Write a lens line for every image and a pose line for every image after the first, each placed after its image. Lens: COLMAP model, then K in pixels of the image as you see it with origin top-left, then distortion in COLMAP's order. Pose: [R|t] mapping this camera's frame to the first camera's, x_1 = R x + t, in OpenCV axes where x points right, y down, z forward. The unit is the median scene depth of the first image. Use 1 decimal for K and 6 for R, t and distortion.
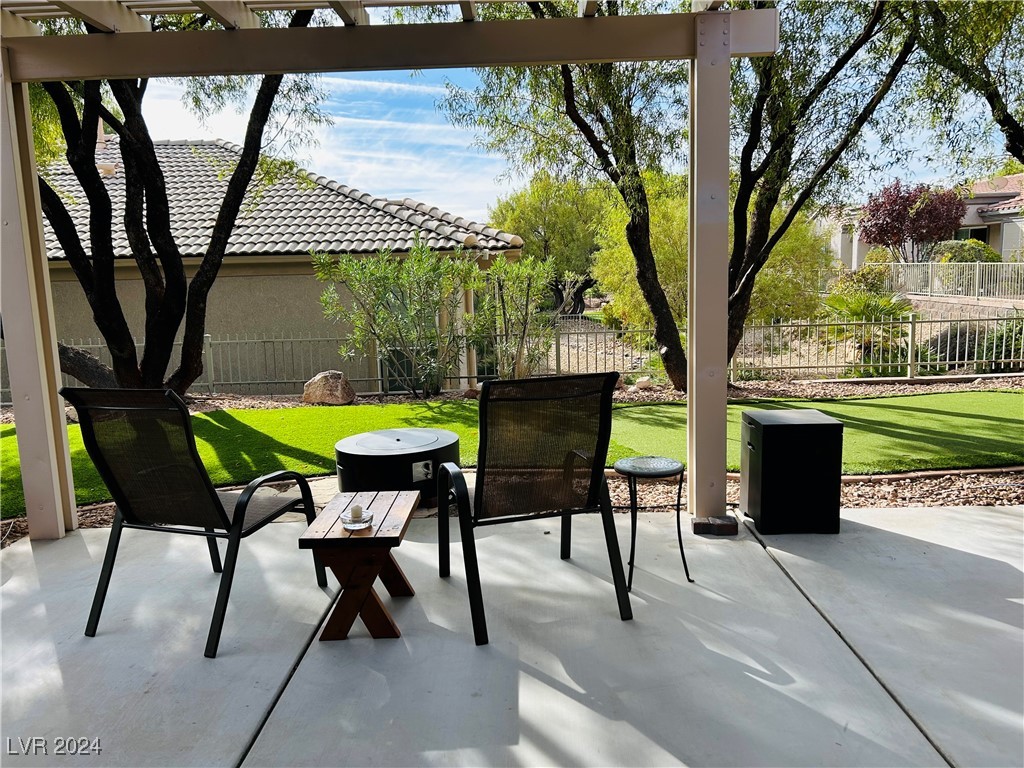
lens RADIAL K [[765.9, 0, 519.5], [0, 765.9, 387.7], [0, 0, 1]] dist [0.077546, -0.083875]
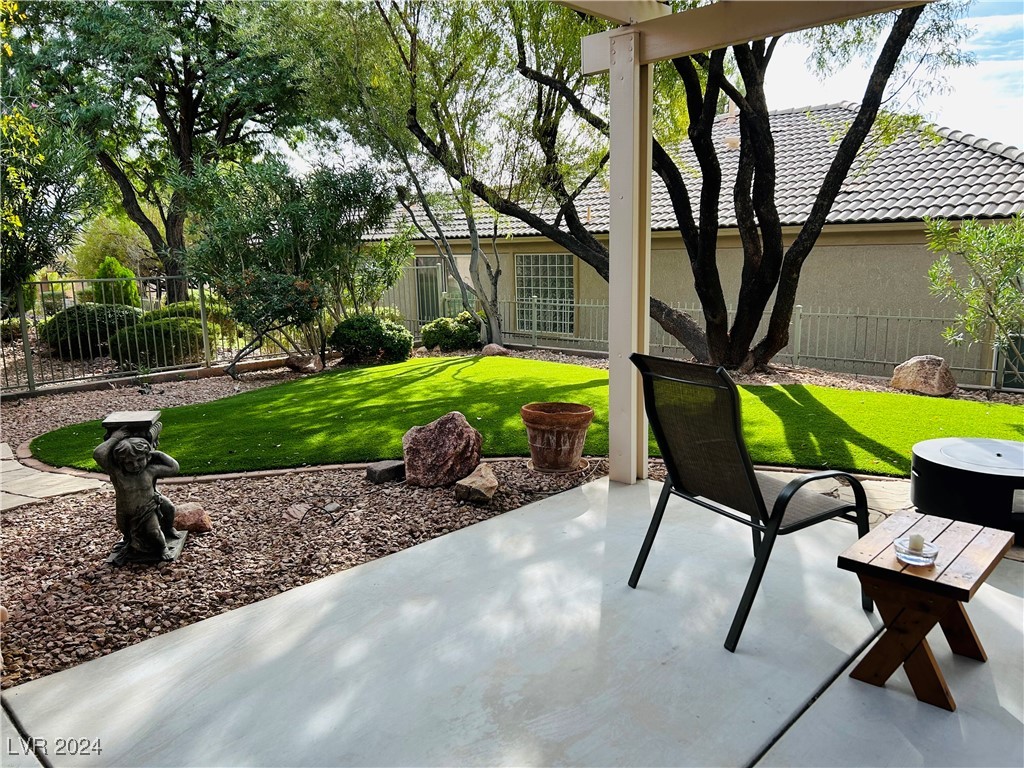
lens RADIAL K [[770.5, 0, 522.8], [0, 770.5, 386.0], [0, 0, 1]] dist [0.050440, -0.057438]
pose [[0.739230, 0.133702, -0.660048, -0.000161], [-0.108969, 0.990926, 0.078685, -0.011055], [0.664579, 0.013759, 0.747091, 0.061097]]
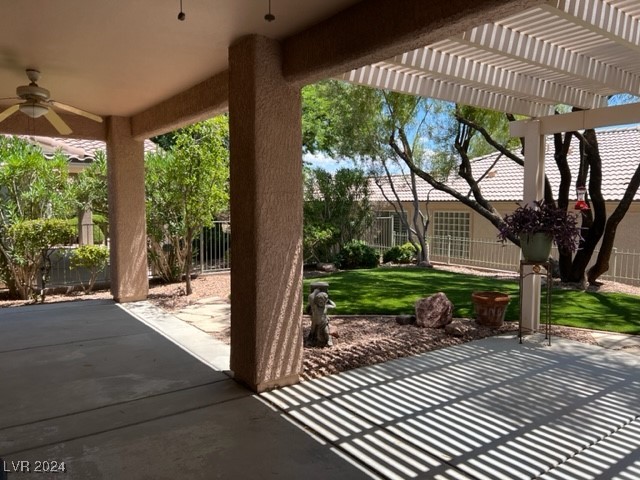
lens RADIAL K [[510.5, 0, 331.9], [0, 510.5, 240.2], [0, 0, 1]] dist [-0.006441, -0.006131]
pose [[0.617809, 0.093969, -0.780693, 0.121904], [-0.148721, 0.988878, 0.001336, 0.006871], [0.772136, 0.115280, 0.624913, -0.255894]]
